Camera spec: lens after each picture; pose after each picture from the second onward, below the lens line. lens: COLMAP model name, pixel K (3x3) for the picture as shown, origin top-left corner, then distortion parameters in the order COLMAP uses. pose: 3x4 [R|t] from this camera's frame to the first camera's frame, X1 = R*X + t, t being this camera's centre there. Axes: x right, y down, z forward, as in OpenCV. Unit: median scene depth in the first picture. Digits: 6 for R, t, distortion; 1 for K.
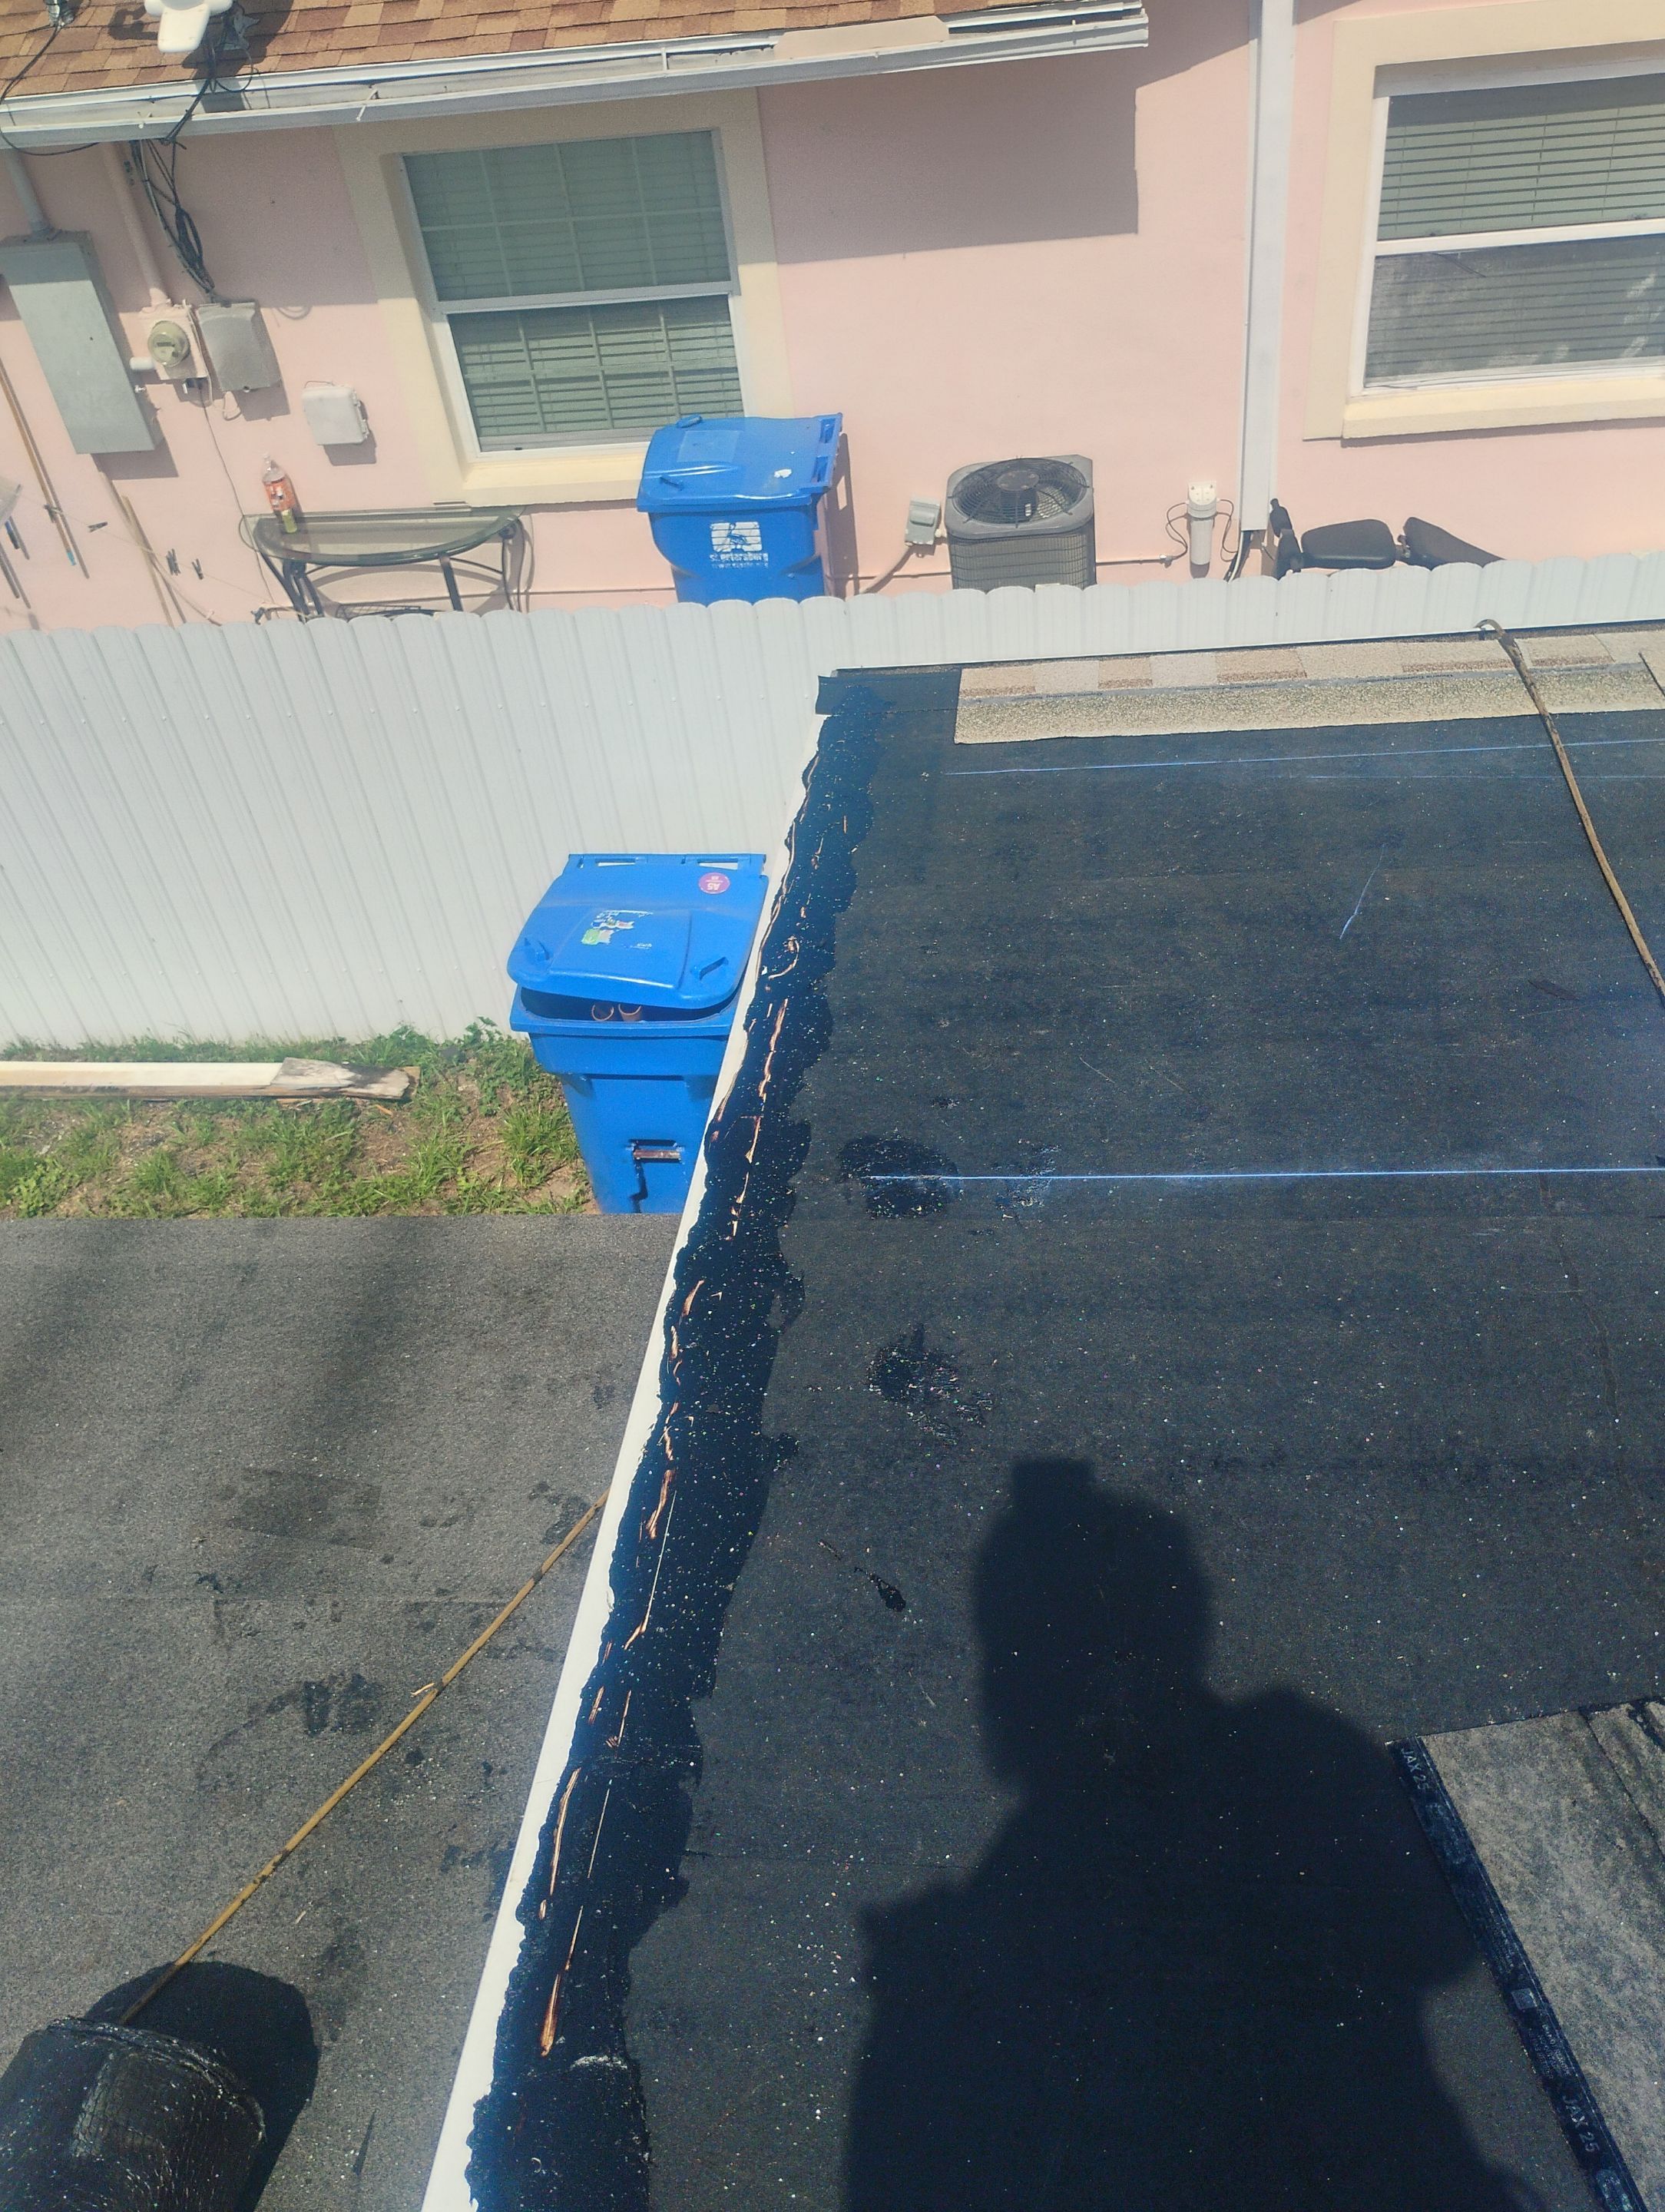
lens RADIAL K [[1801.9, 0, 857.4], [0, 1801.9, 1117.2], [0, 0, 1]] dist [0.066863, -0.095648]
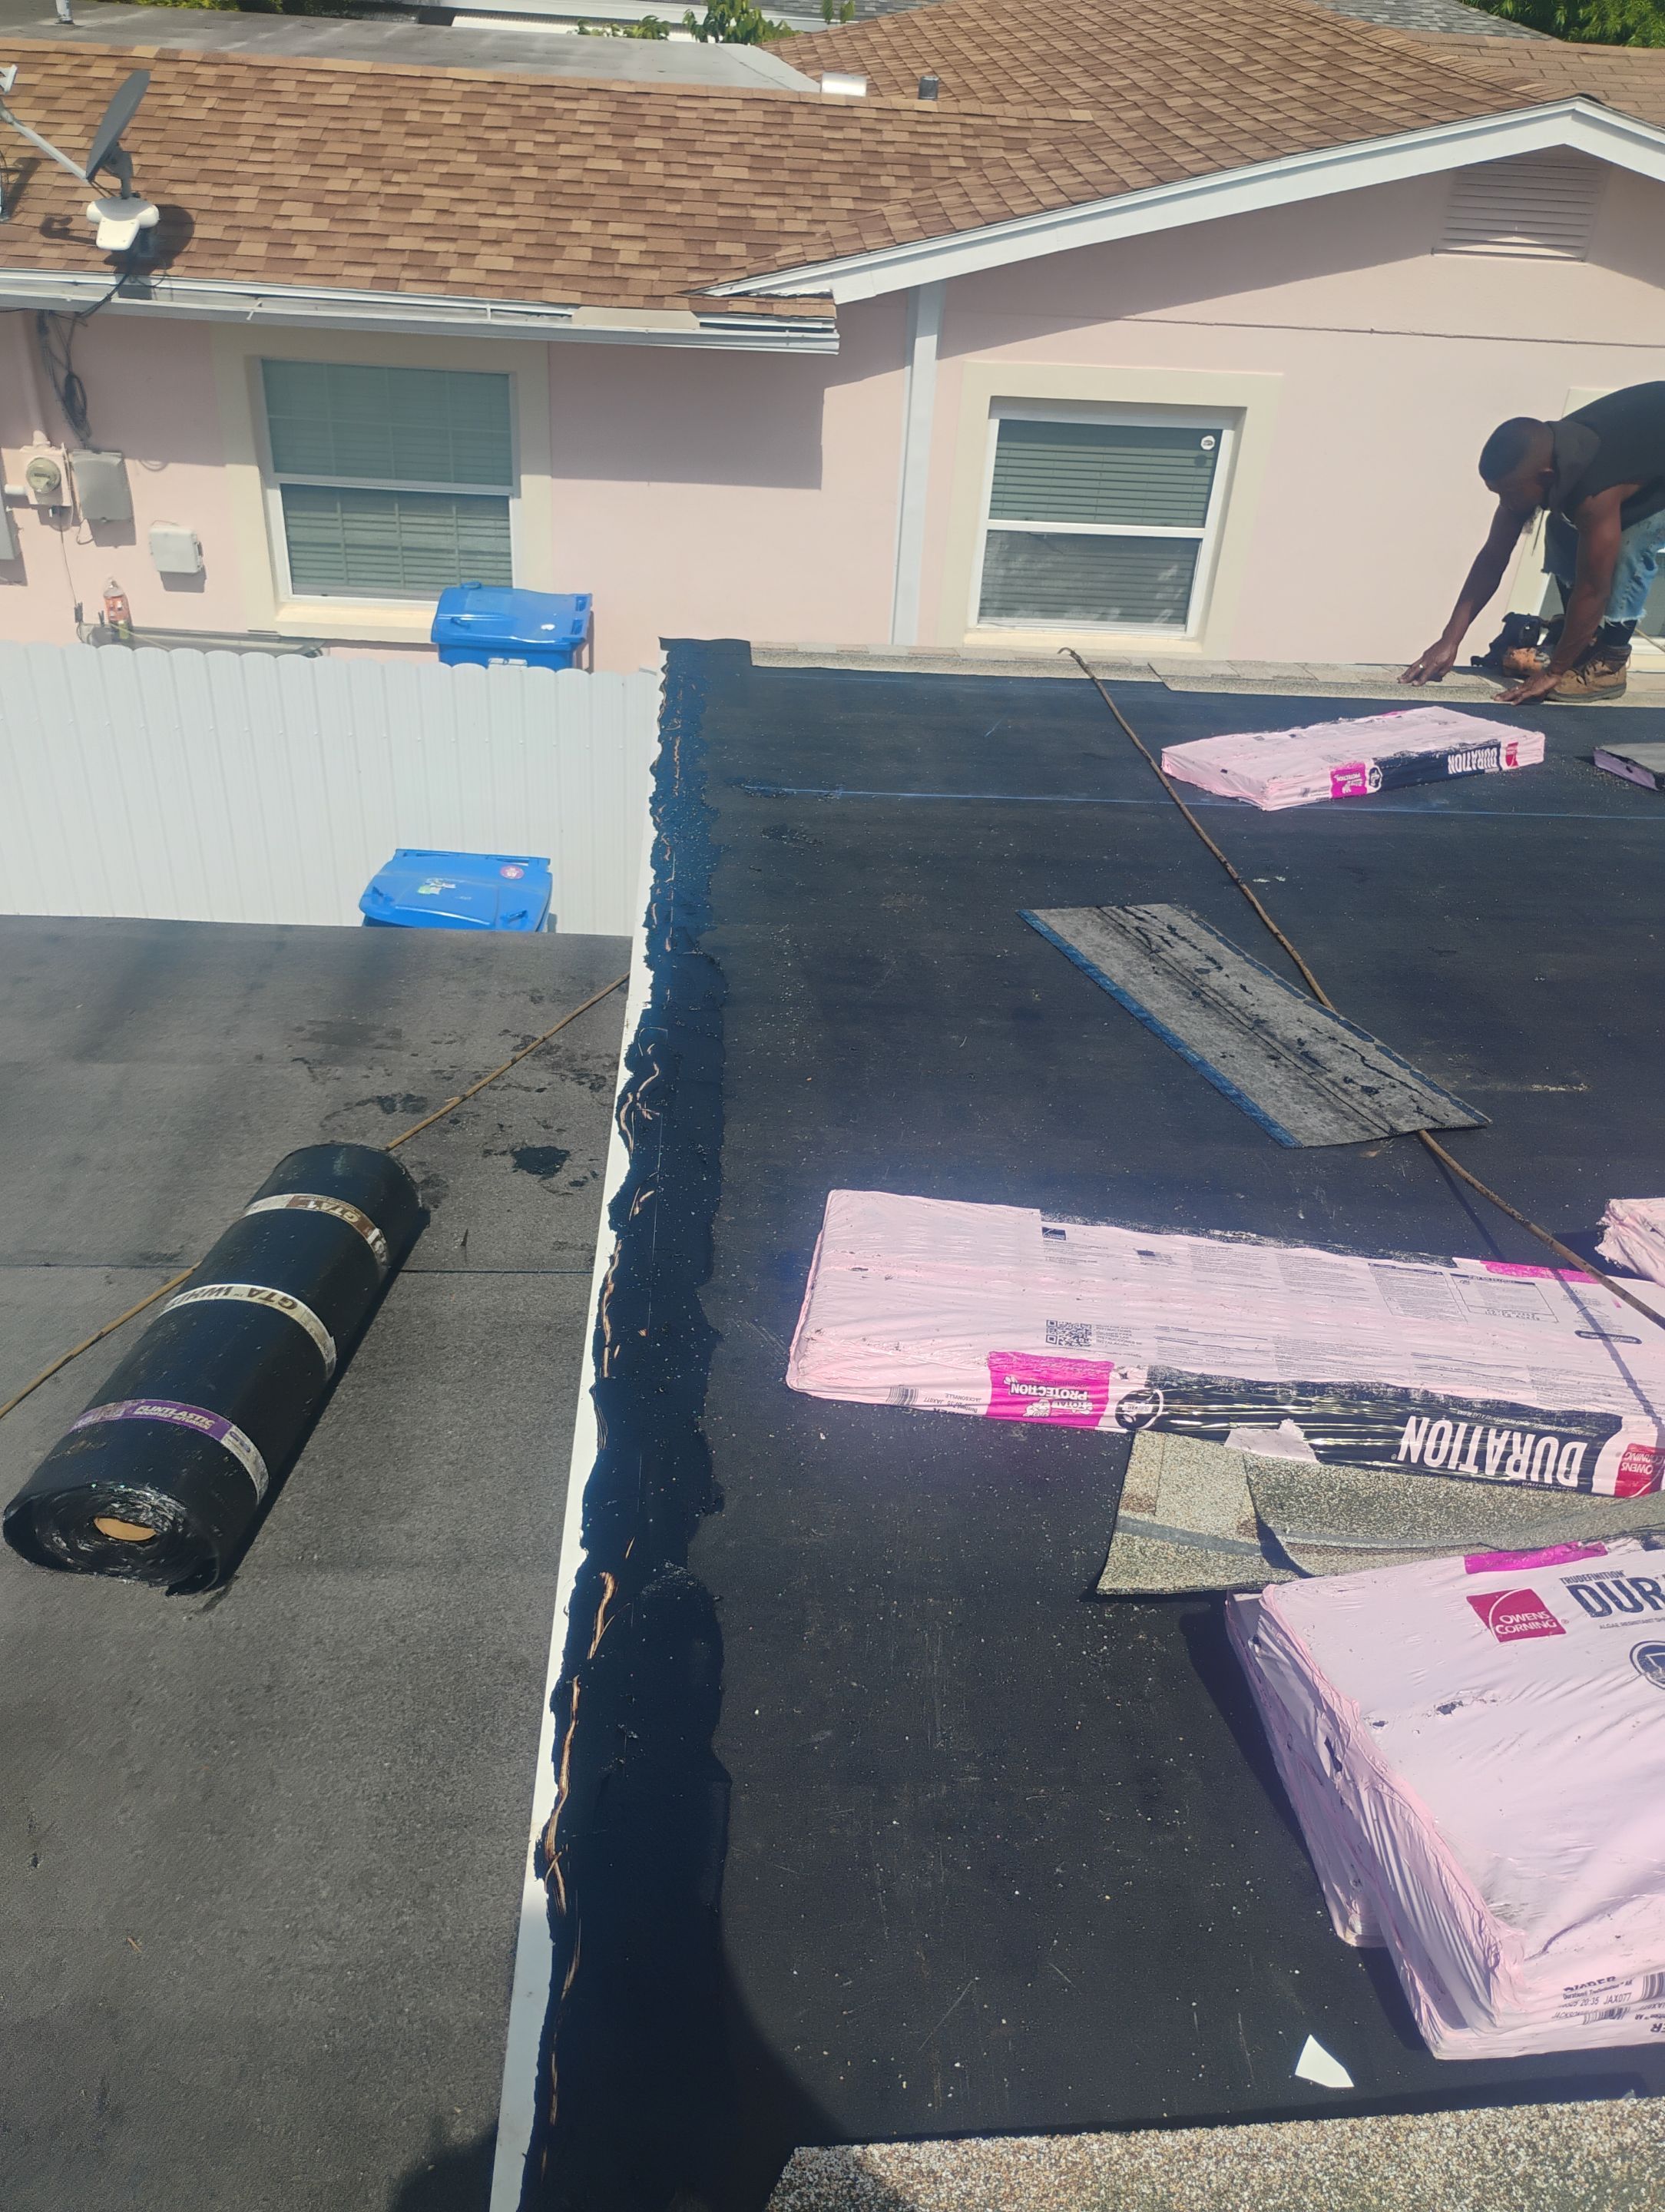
lens RADIAL K [[1684.6, 0, 832.5], [0, 1684.6, 1106.0], [0, 0, 1]] dist [0.057649, -0.084507]
pose [[0.979177, 0.057987, 0.194553, -0.058668], [-0.029236, 0.988627, -0.147518, 0.159756], [-0.200894, 0.138758, 0.969736, -0.171877]]
